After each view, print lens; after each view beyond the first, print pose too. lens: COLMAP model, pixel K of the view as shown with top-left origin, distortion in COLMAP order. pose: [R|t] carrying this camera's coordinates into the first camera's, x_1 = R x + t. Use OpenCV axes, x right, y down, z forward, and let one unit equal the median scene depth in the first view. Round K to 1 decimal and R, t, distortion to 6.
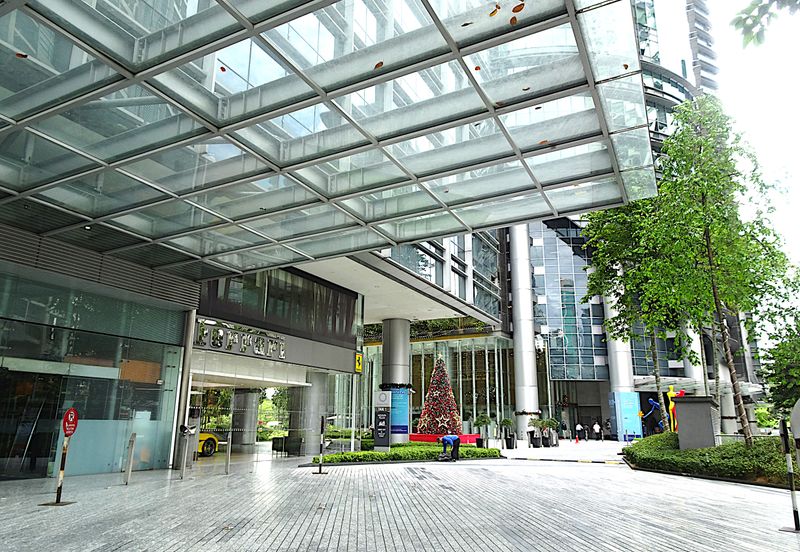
lens RADIAL K [[569.1, 0, 401.3], [0, 569.1, 275.2], [0, 0, 1]] dist [0.013107, -0.004805]
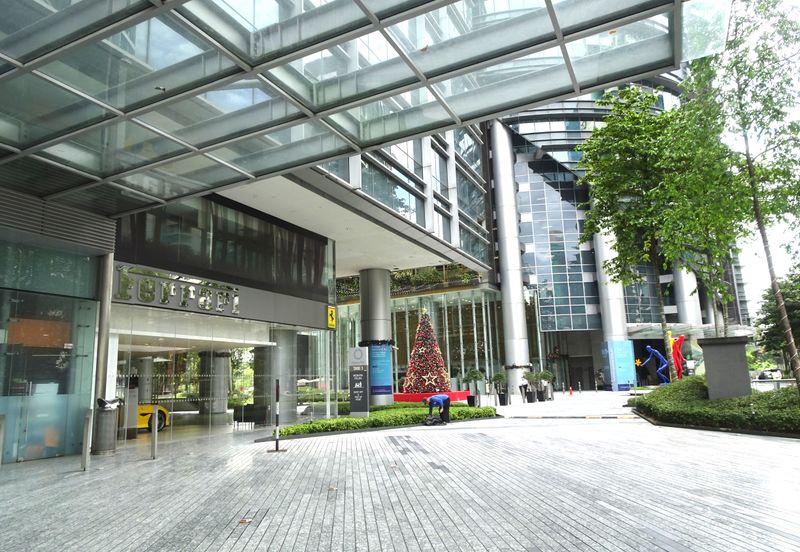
lens RADIAL K [[569.1, 0, 399.8], [0, 569.1, 280.0], [0, 0, 1]] dist [0.013107, -0.004805]
pose [[0.998915, -0.038798, 0.025769, 0.008874], [0.036713, 0.996358, 0.076959, 0.030957], [-0.028661, -0.075930, 0.996701, 0.122423]]
